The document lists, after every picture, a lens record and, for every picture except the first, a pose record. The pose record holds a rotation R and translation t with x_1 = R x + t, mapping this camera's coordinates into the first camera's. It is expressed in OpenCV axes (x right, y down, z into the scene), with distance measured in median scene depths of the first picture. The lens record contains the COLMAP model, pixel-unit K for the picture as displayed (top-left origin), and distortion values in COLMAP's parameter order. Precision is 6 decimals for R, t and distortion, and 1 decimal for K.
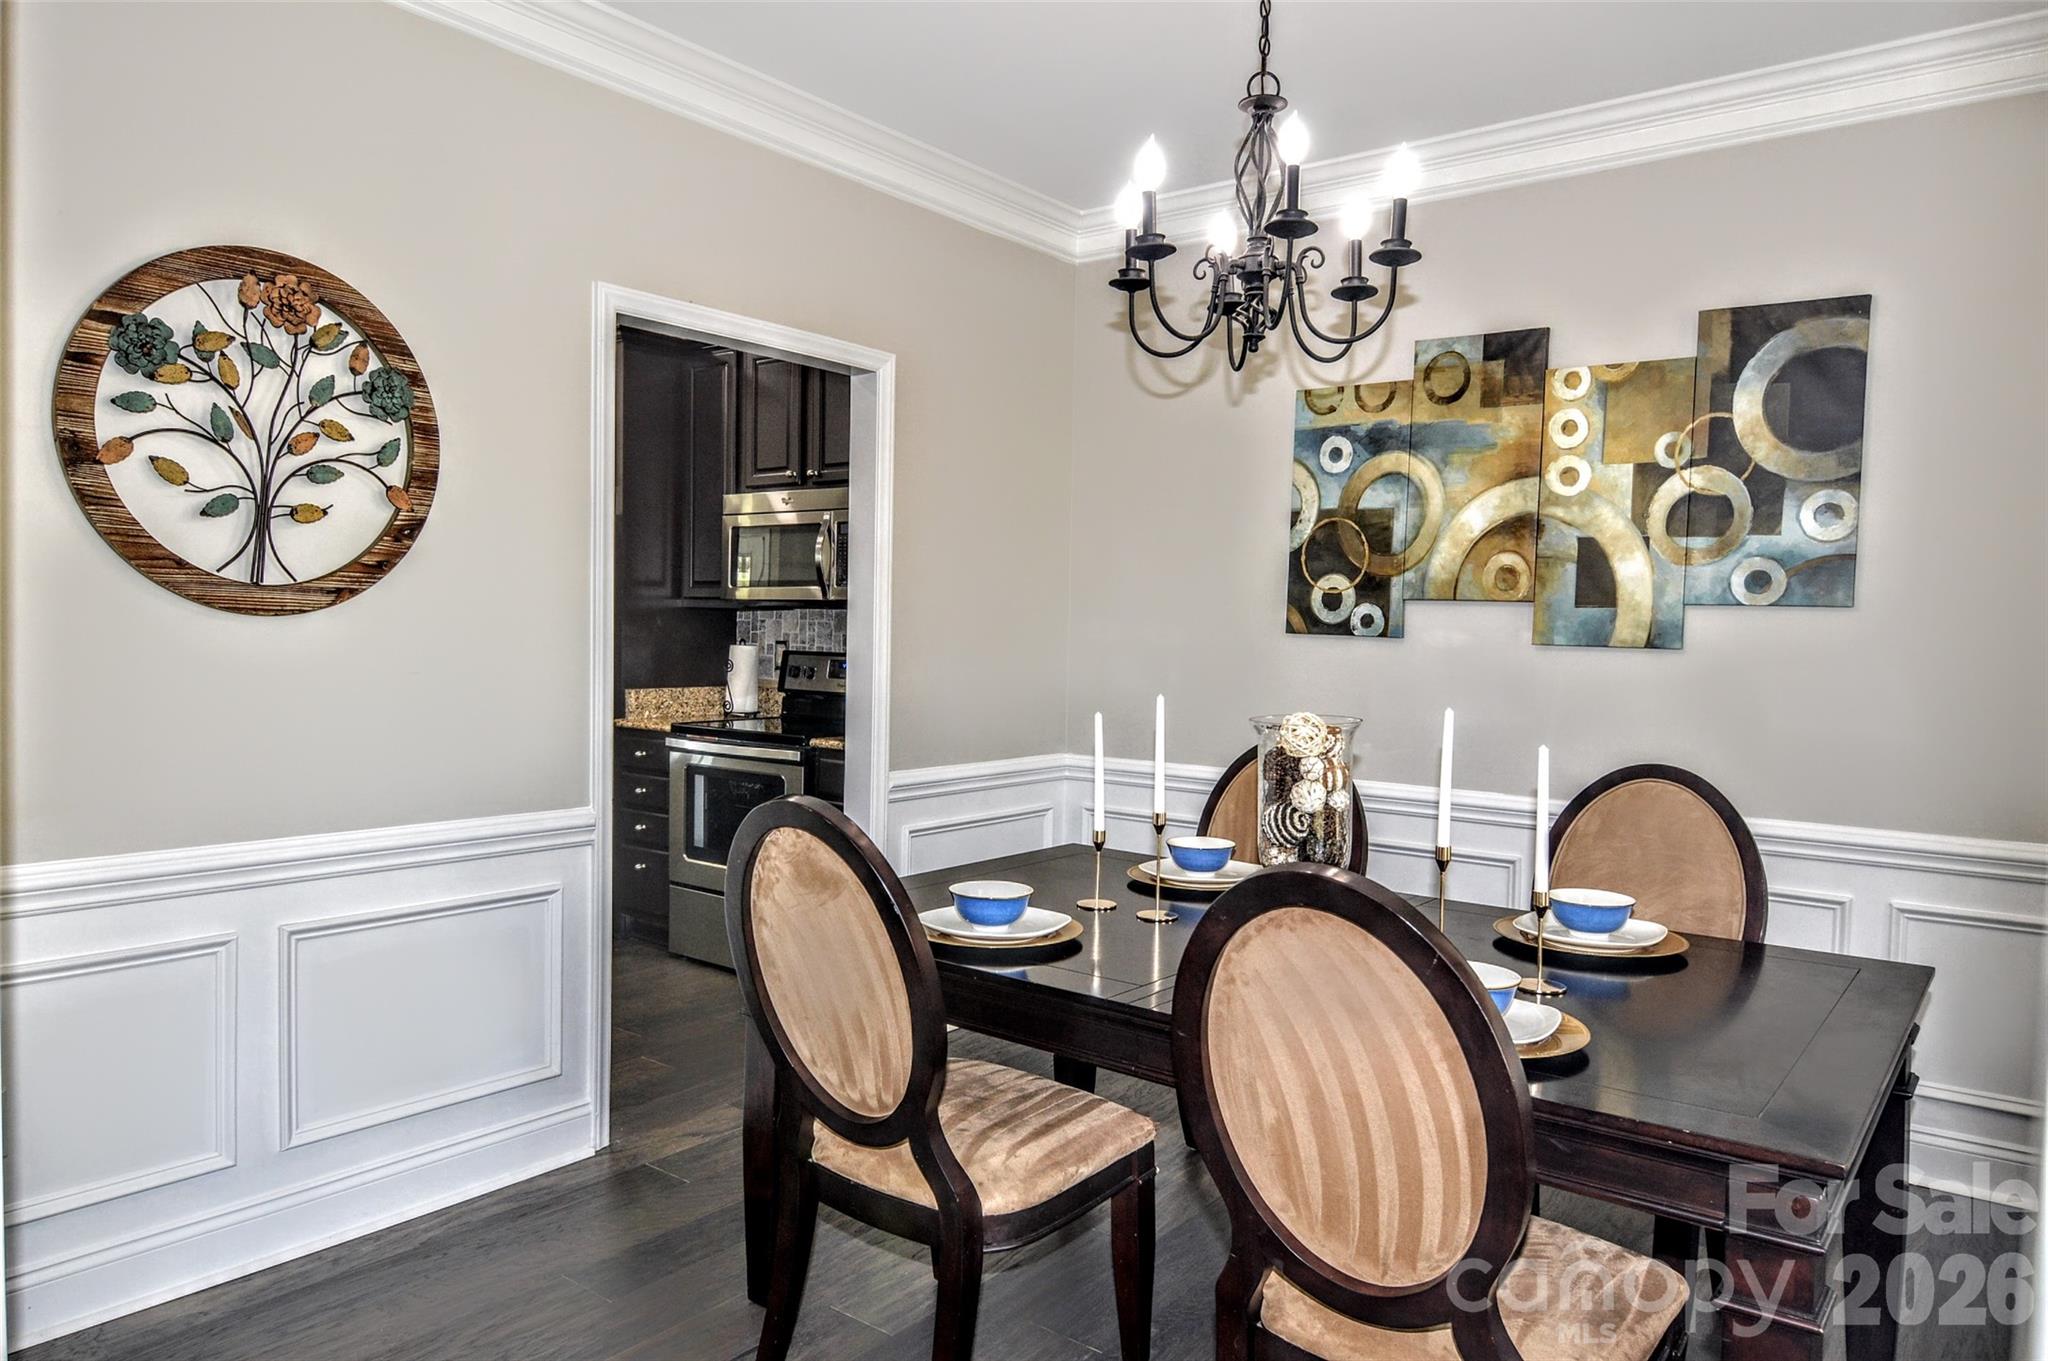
lens RADIAL K [[1246.0, 0, 1019.0], [0, 1246.0, 678.6], [0, 0, 1]] dist [-0.006303, -0.001497]
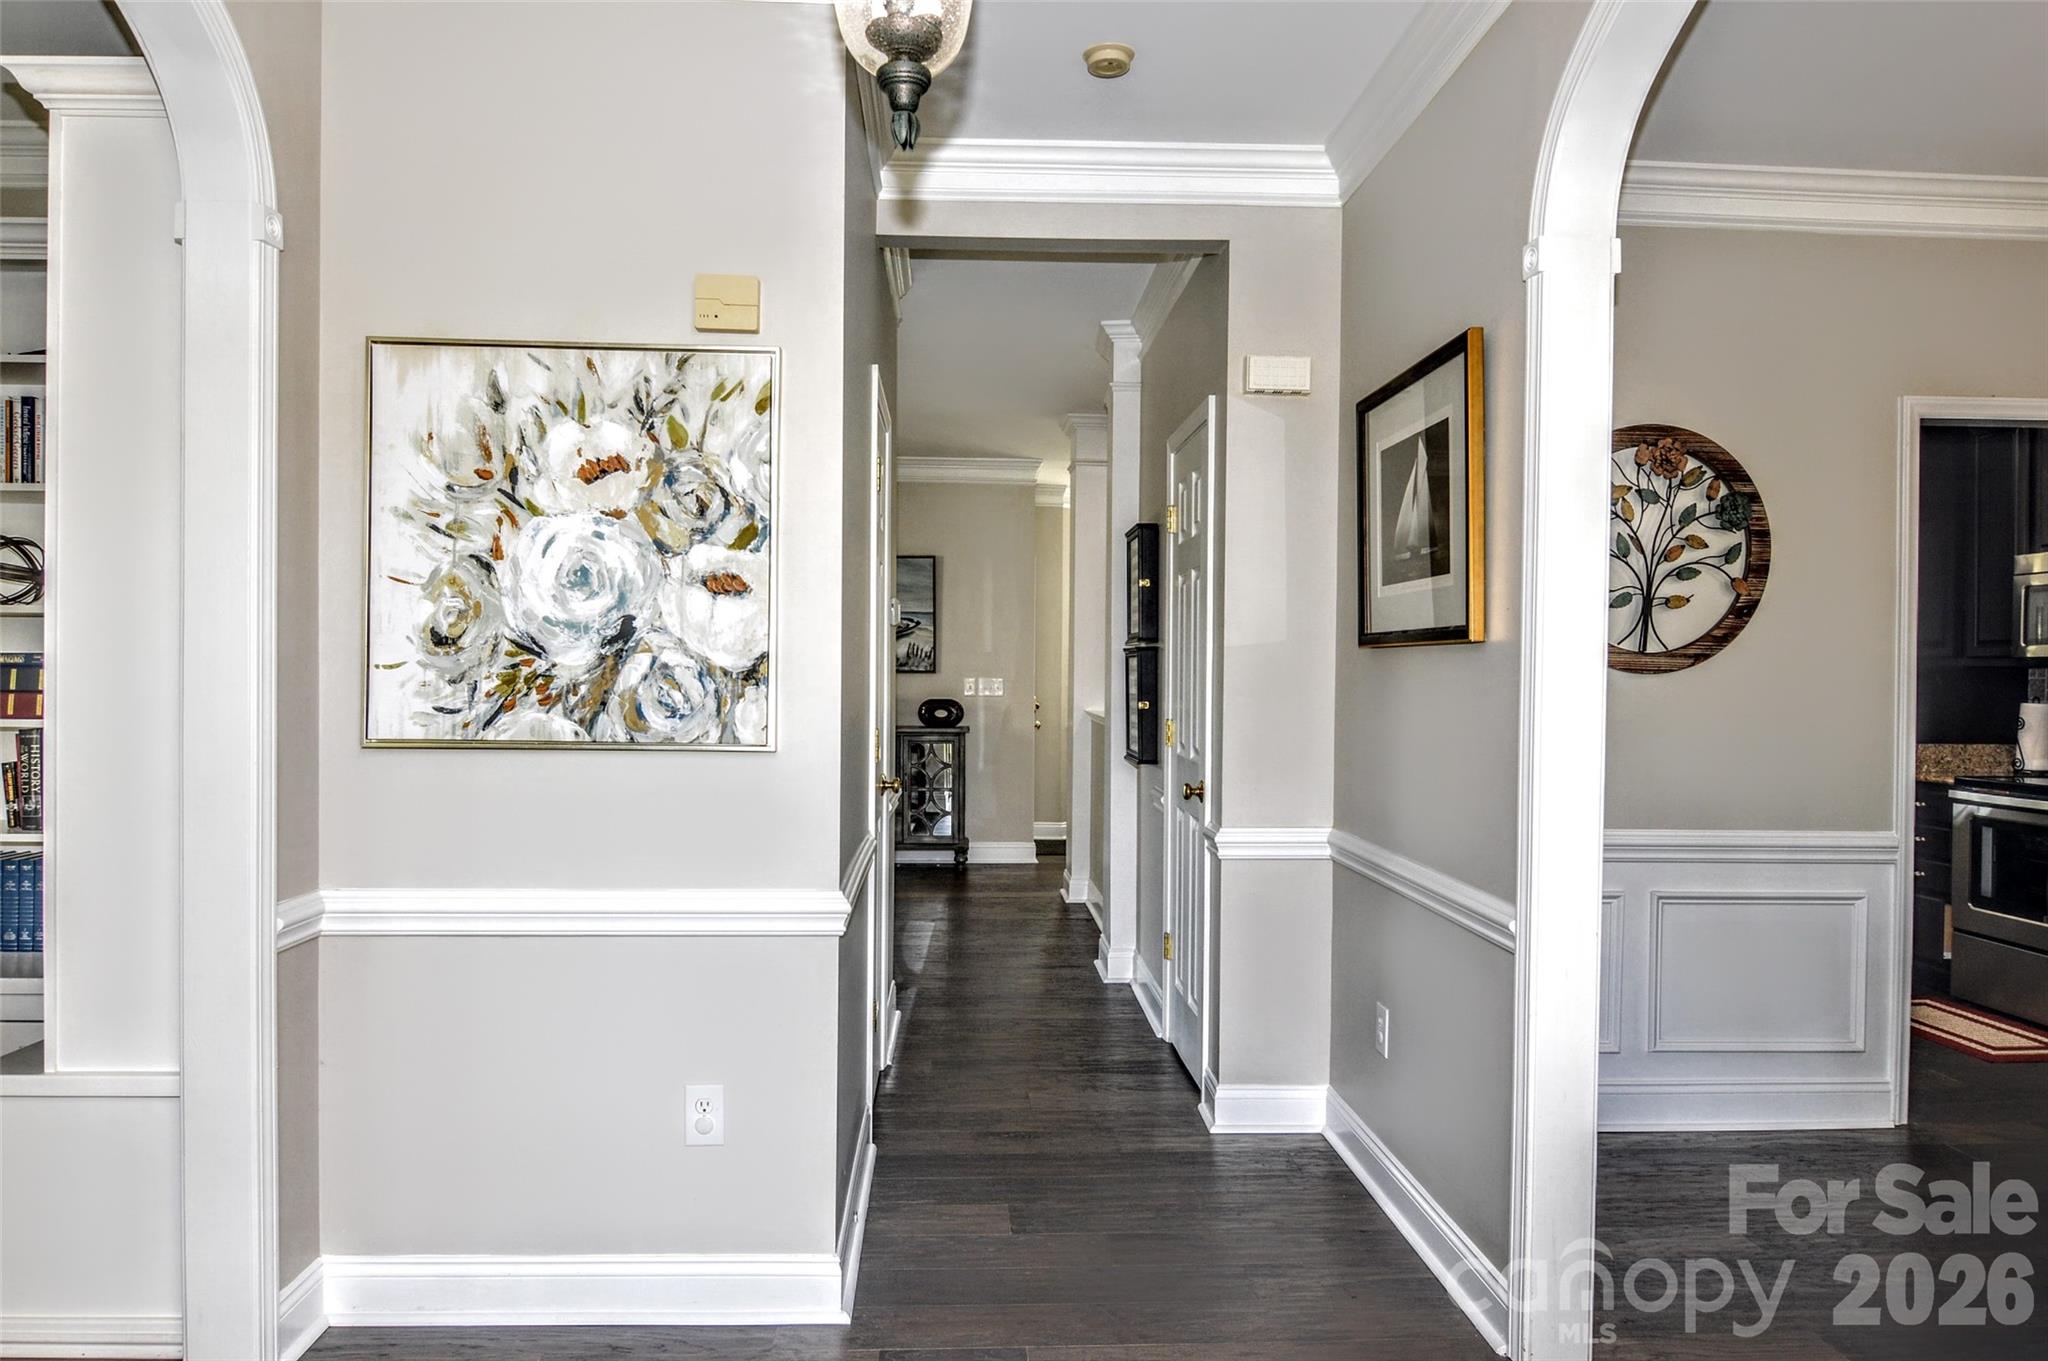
lens RADIAL K [[1285.4, 0, 1019.6], [0, 1285.4, 685.6], [0, 0, 1]] dist [-0.013976, -0.003792]
pose [[0.642202, -0.010220, -0.766467, 0.064620], [-0.029916, 0.998815, -0.038384, 0.040176], [0.765952, 0.047580, 0.641135, -0.495178]]
